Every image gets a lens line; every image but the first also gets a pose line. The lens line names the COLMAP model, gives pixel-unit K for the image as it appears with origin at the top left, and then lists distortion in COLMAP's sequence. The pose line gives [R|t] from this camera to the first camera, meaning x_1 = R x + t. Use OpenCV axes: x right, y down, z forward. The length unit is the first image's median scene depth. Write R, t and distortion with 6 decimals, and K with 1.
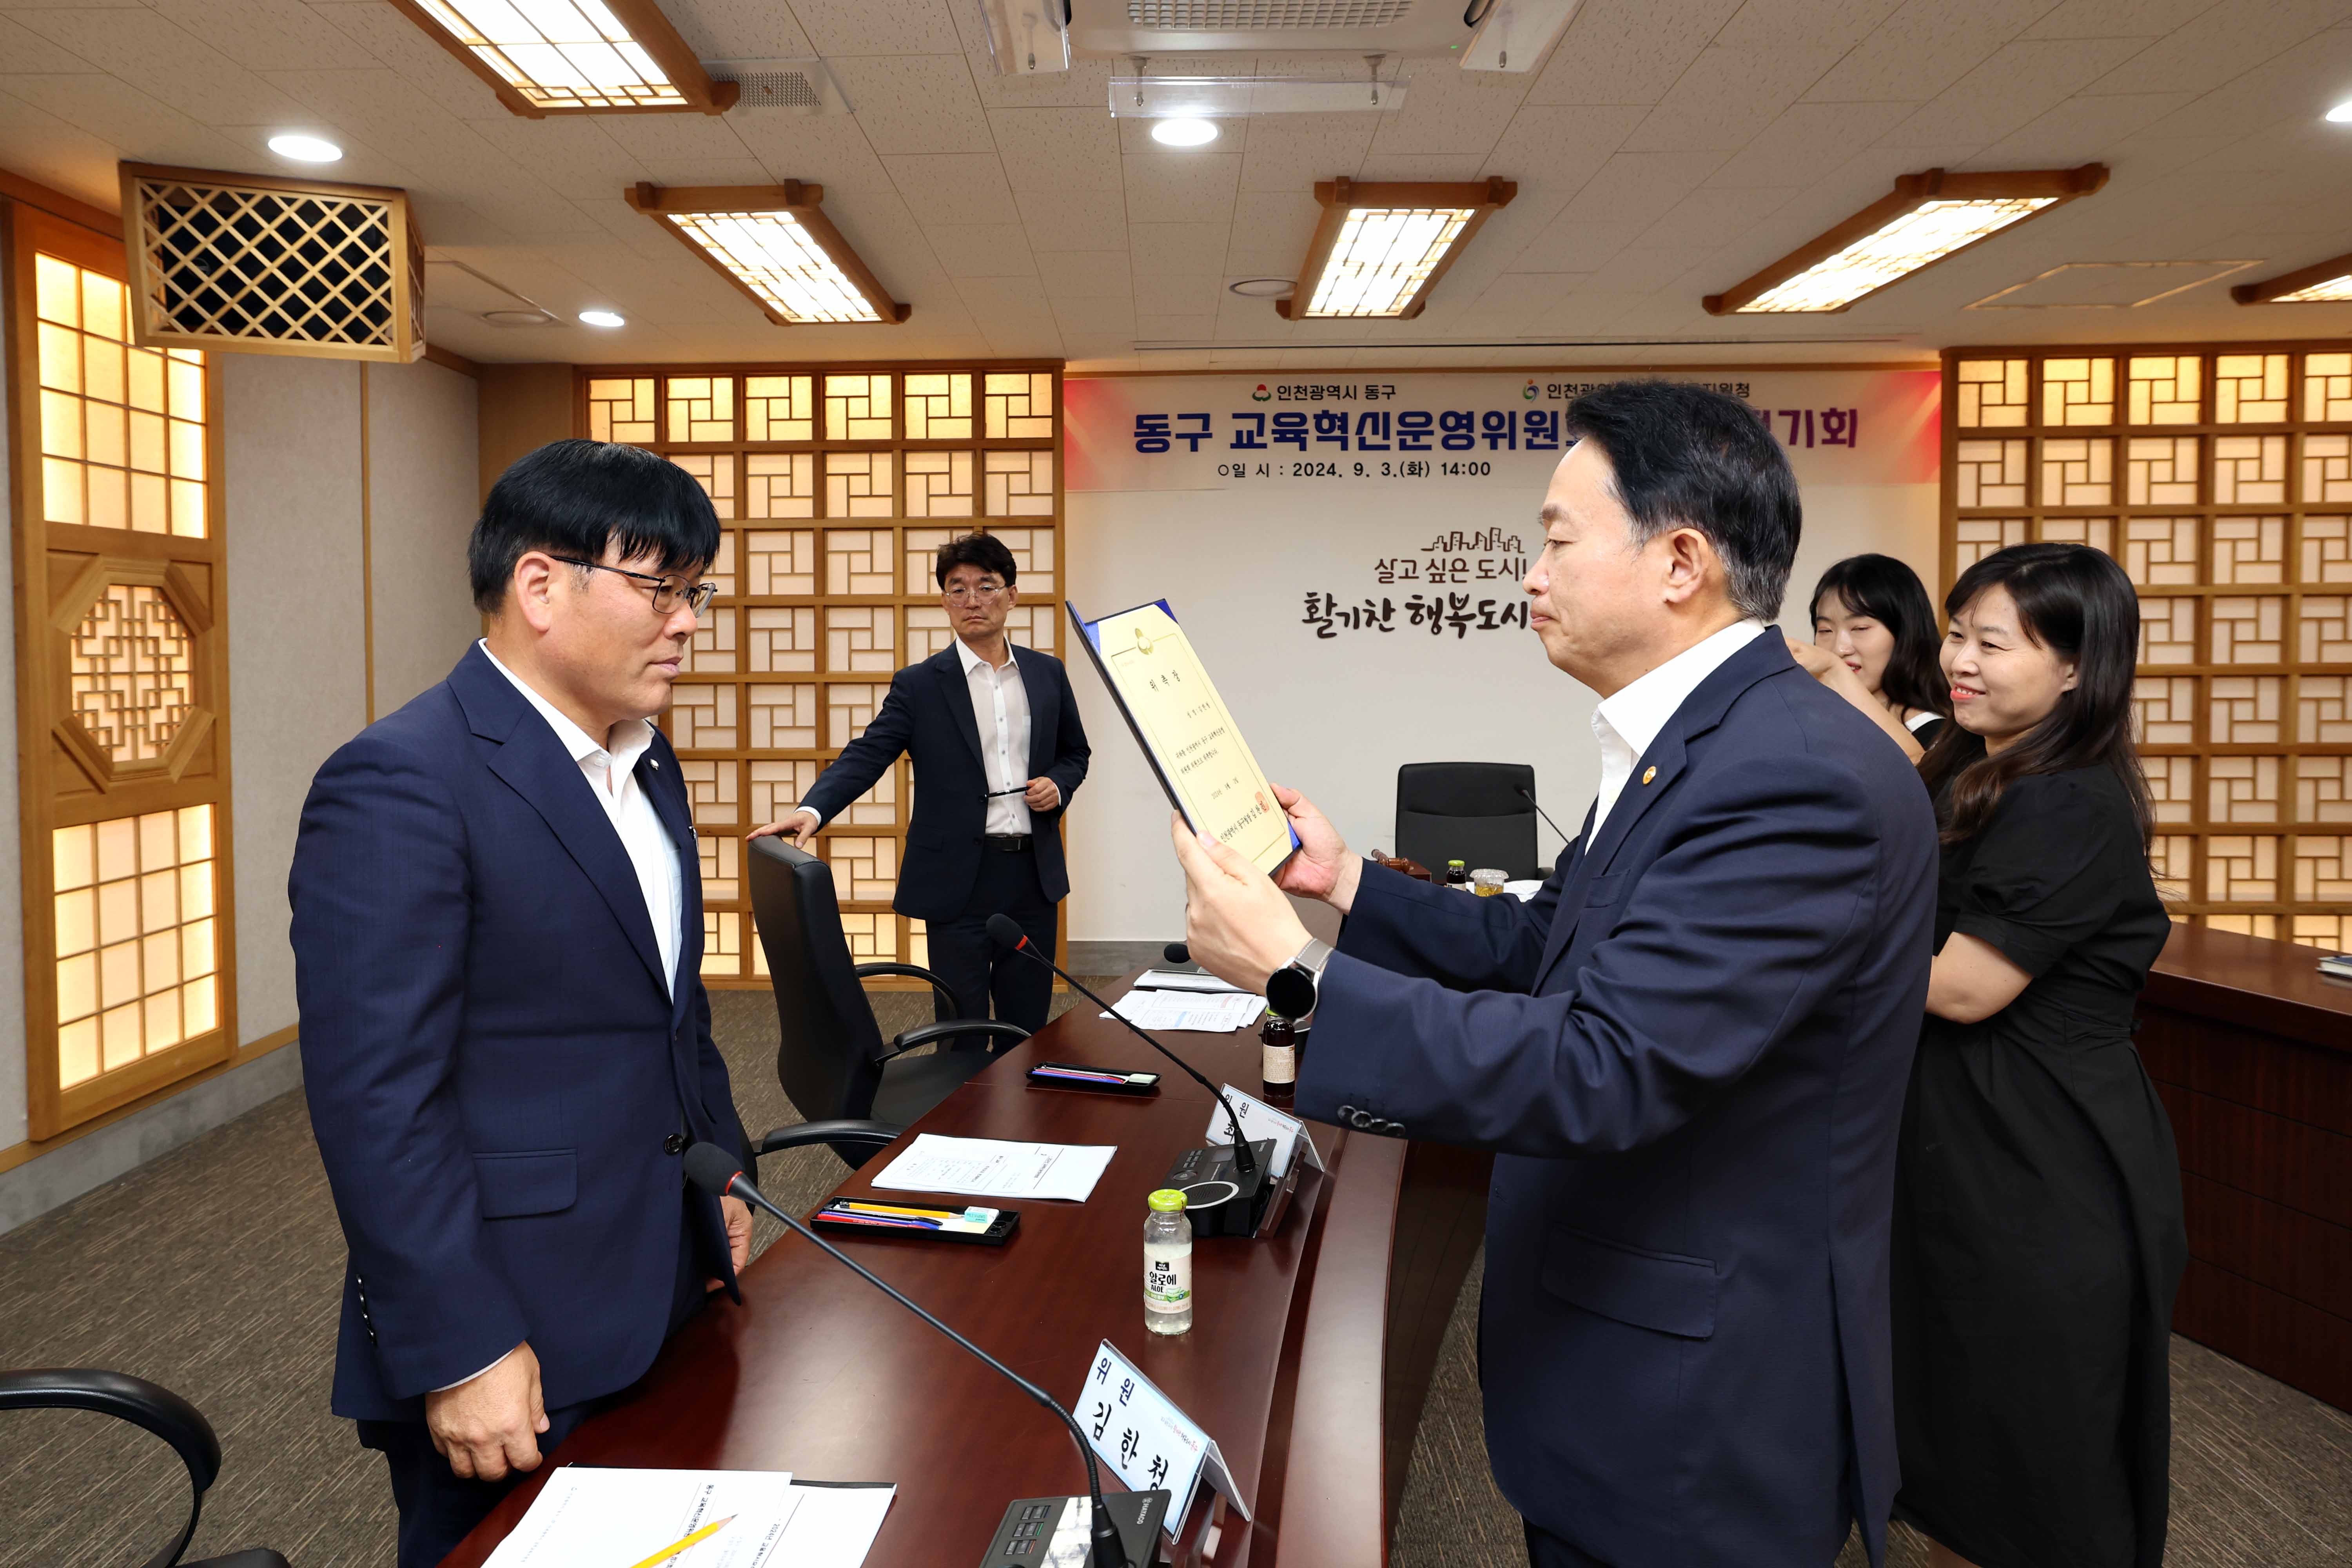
lens RADIAL K [[1451.0, 0, 1114.0], [0, 1451.0, 693.3], [0, 0, 1]] dist [-0.031472, 0.031697]
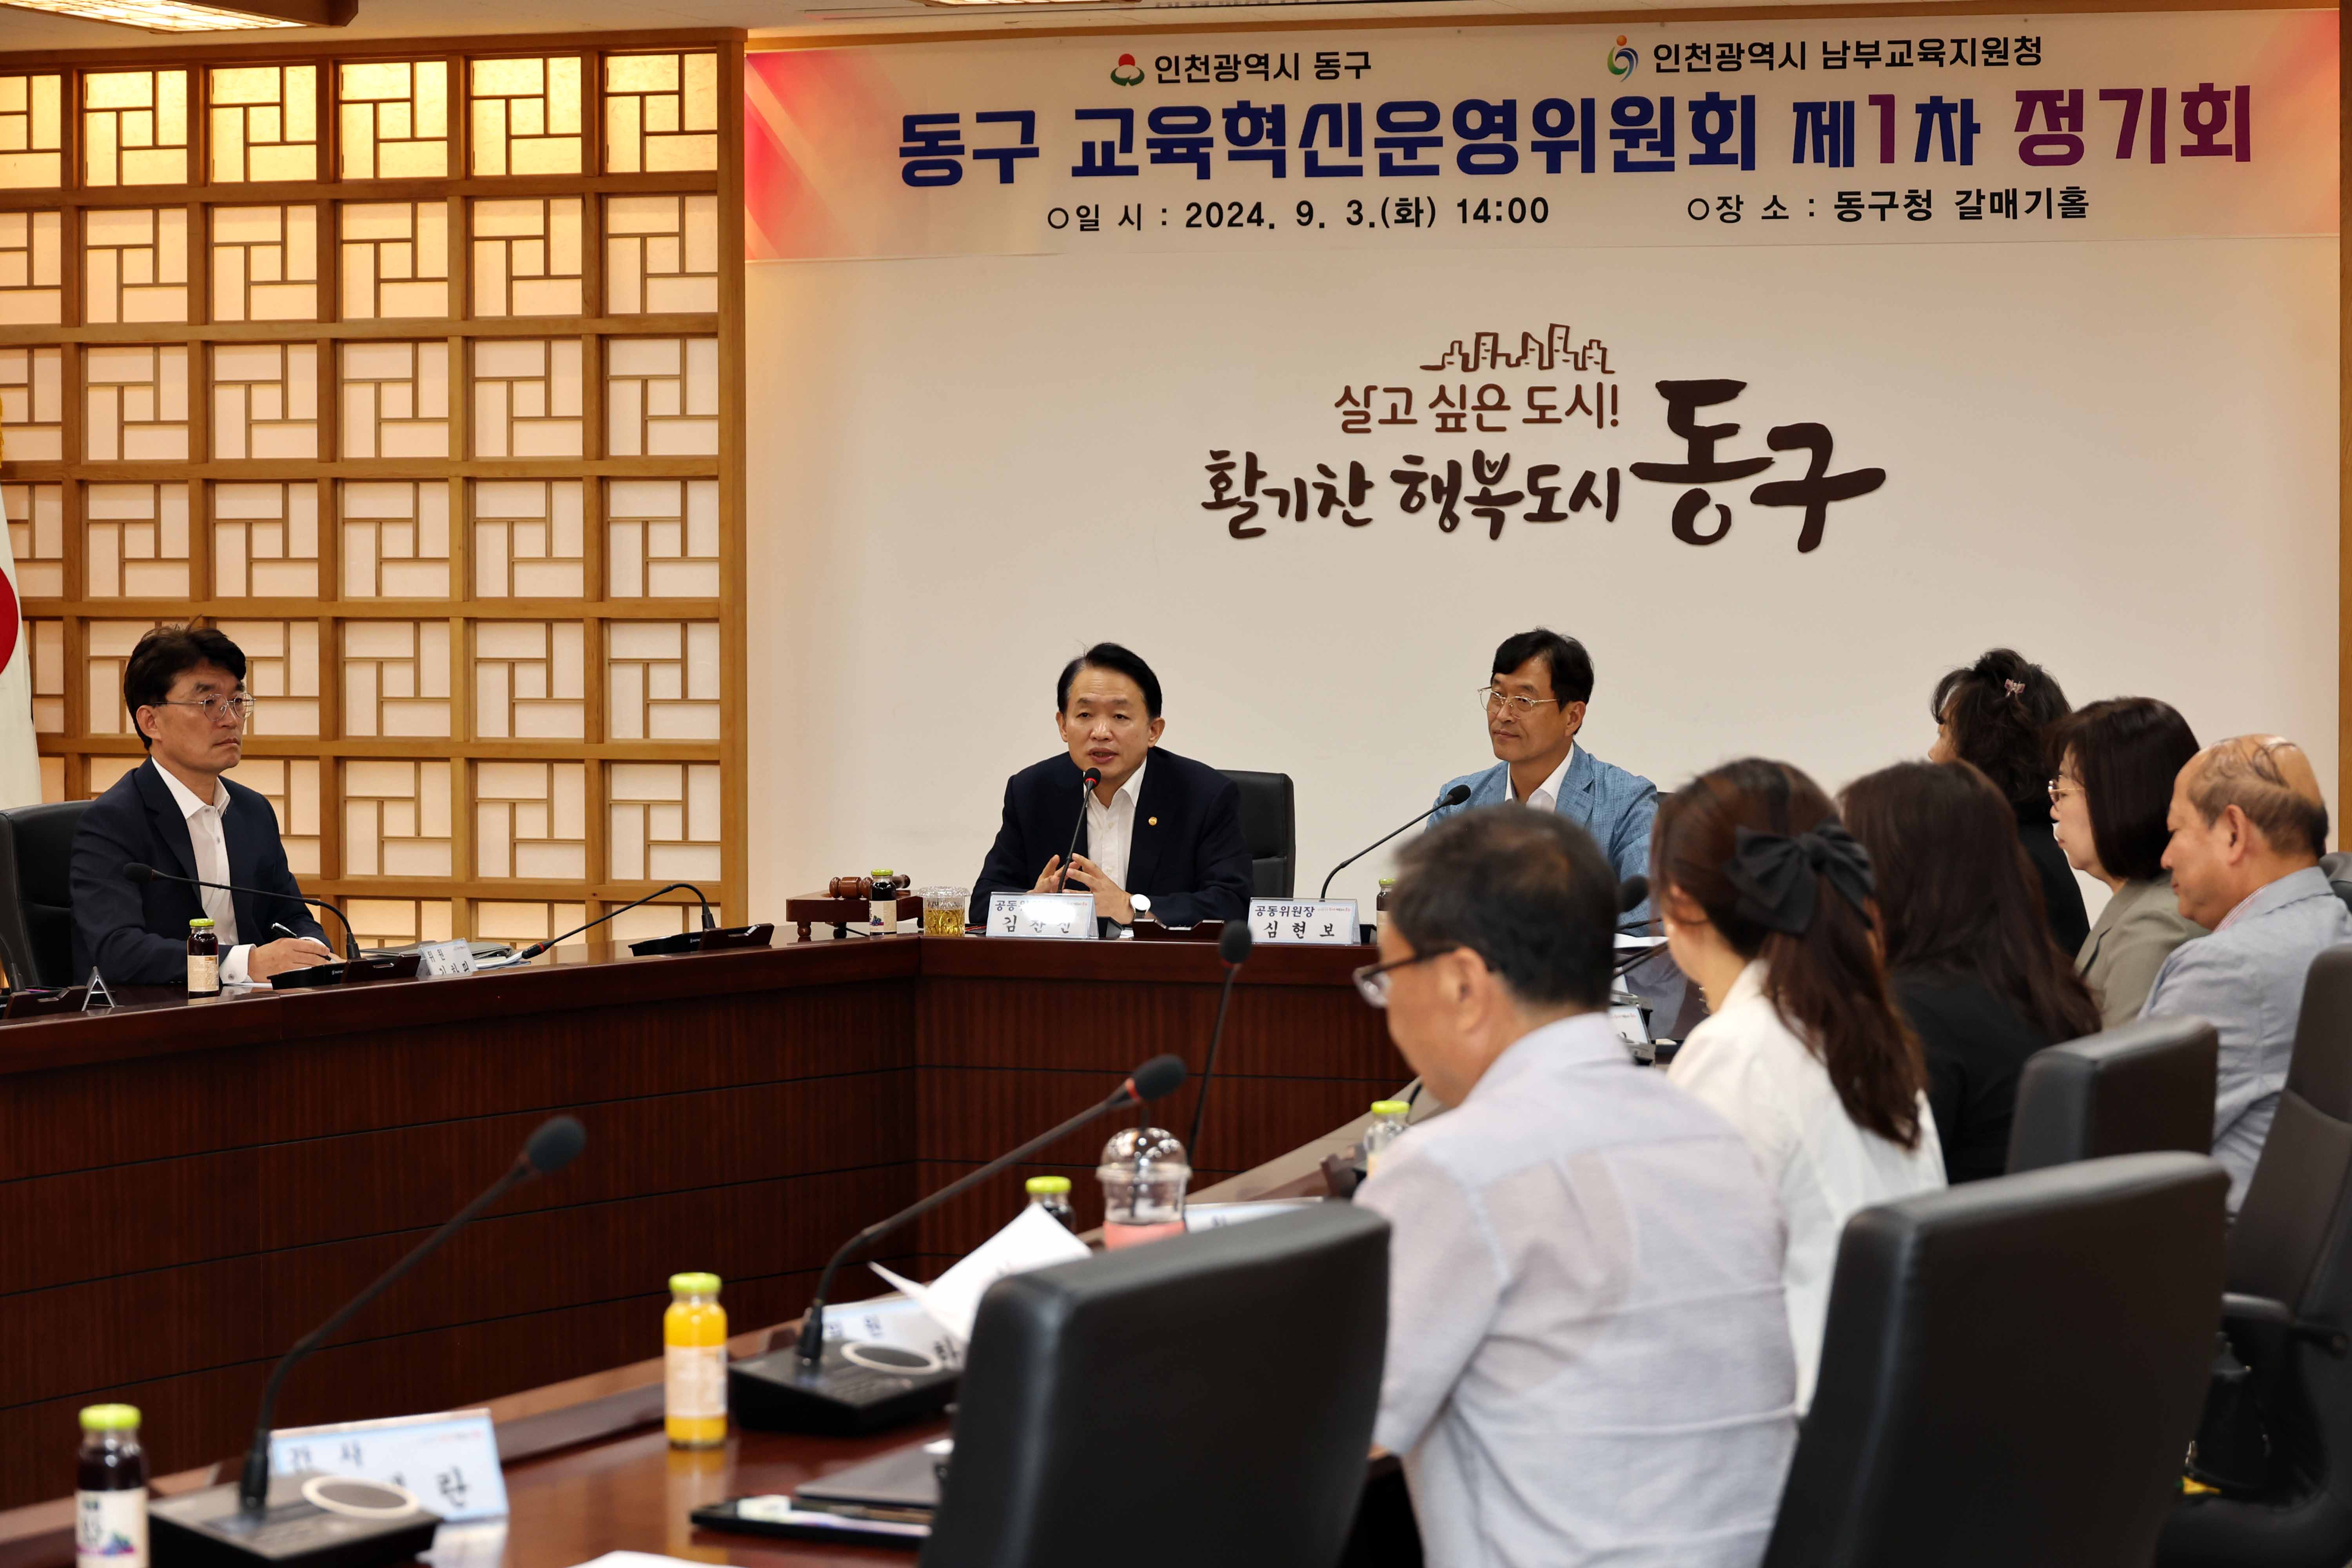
lens RADIAL K [[5651.5, 0, 1186.3], [0, 5651.5, 763.5], [0, 0, 1]] dist [-0.131045, 0.000000]
pose [[0.963707, 0.013732, -0.266608, 0.690852], [-0.011086, 0.999873, 0.011428, 0.020160], [0.266731, -0.008057, 0.963737, -0.990588]]
